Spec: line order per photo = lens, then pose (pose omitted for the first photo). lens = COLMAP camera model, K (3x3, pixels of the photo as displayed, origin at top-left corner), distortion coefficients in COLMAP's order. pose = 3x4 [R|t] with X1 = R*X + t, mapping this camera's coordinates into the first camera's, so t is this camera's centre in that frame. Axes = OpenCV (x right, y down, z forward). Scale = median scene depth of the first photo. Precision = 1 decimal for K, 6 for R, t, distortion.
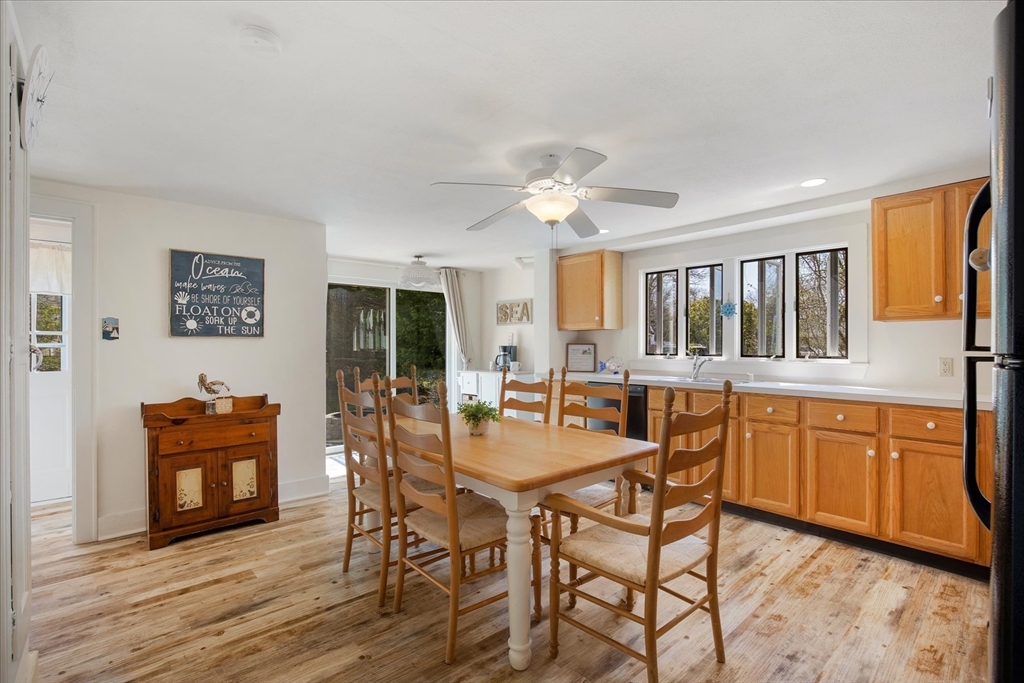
lens RADIAL K [[476.6, 0, 513.6], [0, 476.6, 350.6], [0, 0, 1]] dist [-0.008086, 0.002077]
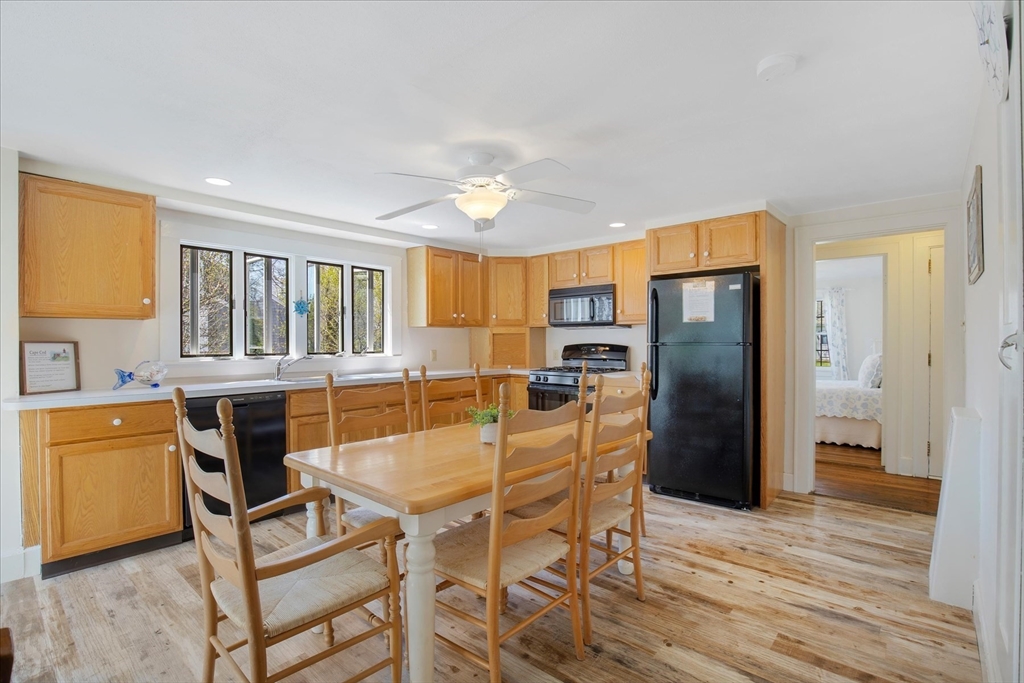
lens RADIAL K [[476.6, 0, 513.0], [0, 476.6, 337.2], [0, 0, 1]] dist [-0.008086, 0.002077]
pose [[-0.138579, 0.011771, 0.990281, -0.652077], [0.011122, 0.999885, -0.010329, -0.010548], [-0.990289, 0.009583, -0.138694, 0.789393]]
